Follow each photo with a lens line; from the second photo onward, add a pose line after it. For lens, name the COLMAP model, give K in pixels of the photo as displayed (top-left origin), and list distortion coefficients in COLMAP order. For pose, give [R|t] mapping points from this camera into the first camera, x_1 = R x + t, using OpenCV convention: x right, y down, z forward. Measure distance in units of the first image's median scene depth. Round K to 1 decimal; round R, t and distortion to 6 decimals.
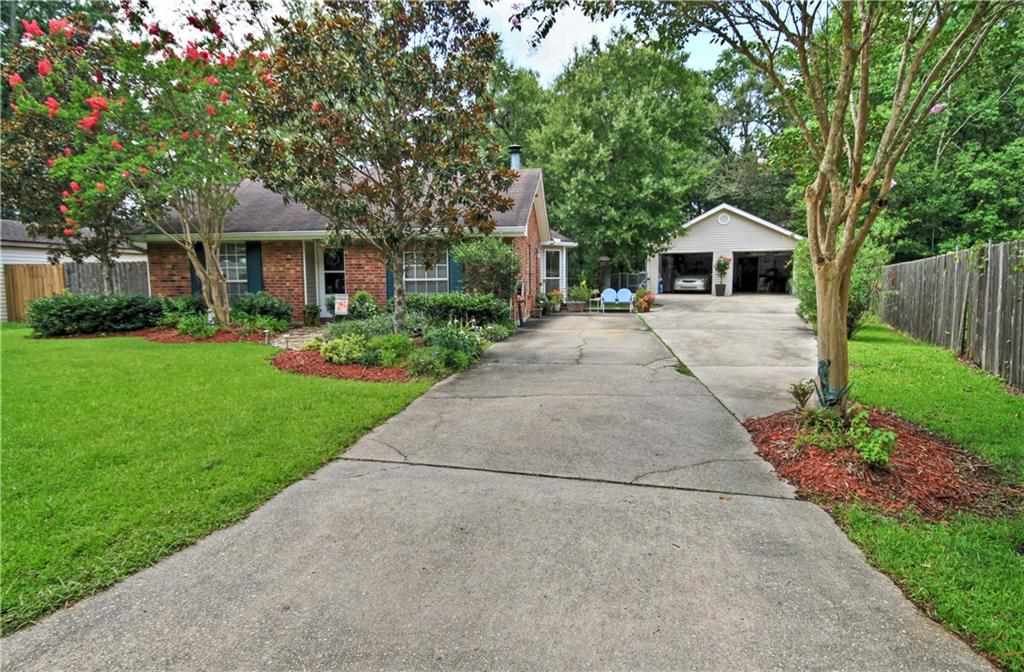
lens RADIAL K [[742.0, 0, 512.0], [0, 742.0, 336.0], [0, 0, 1]] dist [0.014671, 0.004009]
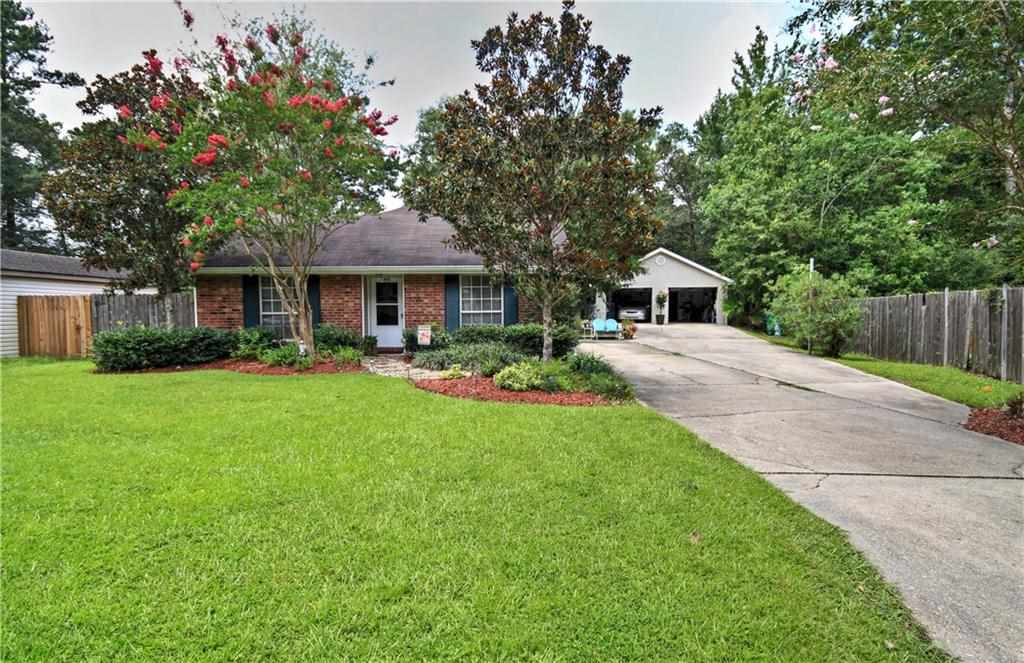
lens RADIAL K [[666.8, 0, 512.0], [0, 666.8, 331.5], [0, 0, 1]] dist [0.002411, 0.001768]
pose [[0.968131, -0.007160, 0.250342, -0.311315], [0.017512, 0.999080, -0.039149, -0.007095], [-0.249831, 0.042285, 0.967366, 0.033209]]
